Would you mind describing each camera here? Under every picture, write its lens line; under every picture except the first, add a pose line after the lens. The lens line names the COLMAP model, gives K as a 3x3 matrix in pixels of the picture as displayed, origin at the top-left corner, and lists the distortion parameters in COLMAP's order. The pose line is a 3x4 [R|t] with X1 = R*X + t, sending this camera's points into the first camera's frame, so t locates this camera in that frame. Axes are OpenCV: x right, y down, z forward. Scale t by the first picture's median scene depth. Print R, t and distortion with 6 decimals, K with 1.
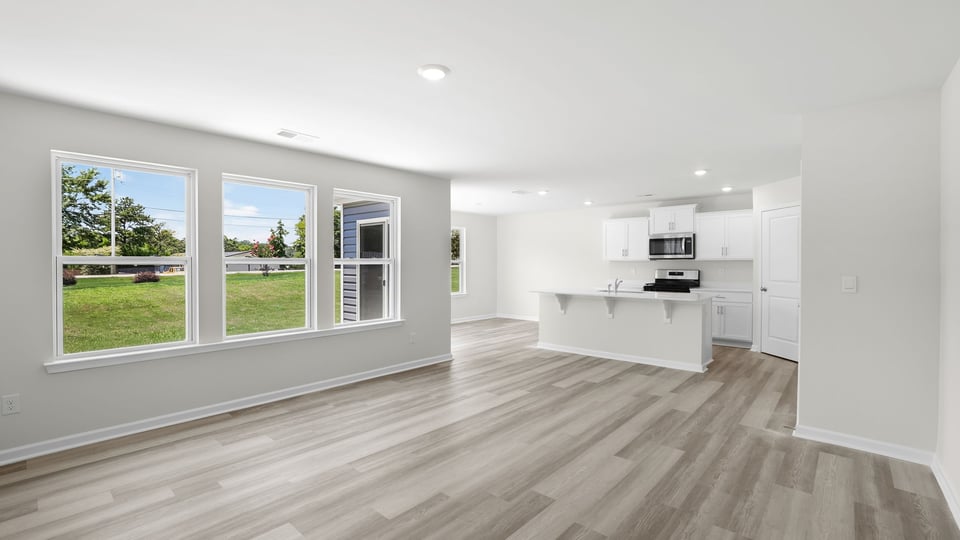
lens RADIAL K [[426.6, 0, 470.6], [0, 426.6, 257.0], [0, 0, 1]] dist [-0.037800, 0.010019]
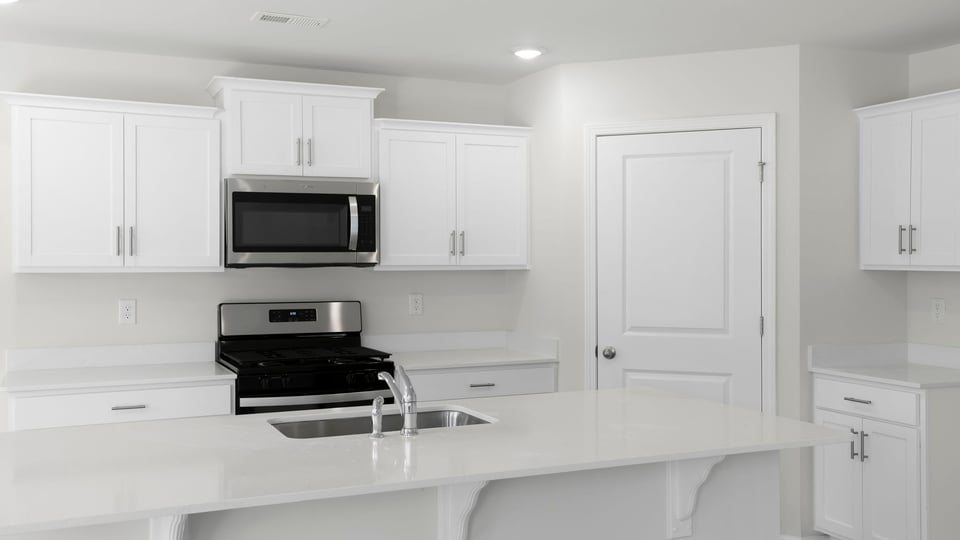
lens RADIAL K [[903.1, 0, 477.7], [0, 903.1, 265.3], [0, 0, 1]] dist [0.056364, 0.000000]
pose [[0.397614, -0.007518, 0.917522, -0.079843], [-0.011283, 0.999851, 0.013082, -0.009625], [-0.917484, -0.015554, 0.397469, 1.167898]]
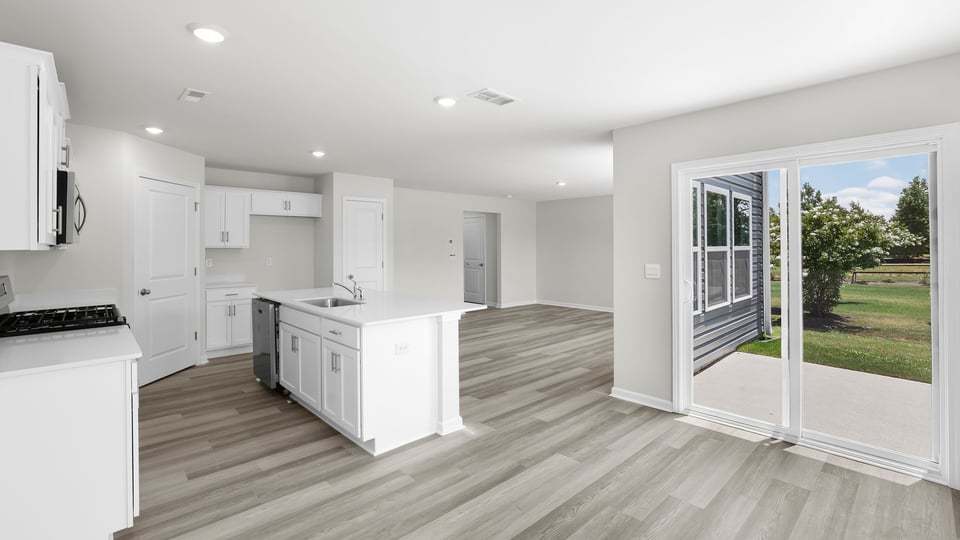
lens RADIAL K [[426.6, 0, 468.2], [0, 426.6, 251.2], [0, 0, 1]] dist [-0.037800, 0.010019]
pose [[-0.995551, -0.001004, 0.094214, 0.166018], [-0.001300, 0.999994, -0.003071, 0.018194], [-0.094211, -0.003180, -0.995547, 2.387541]]
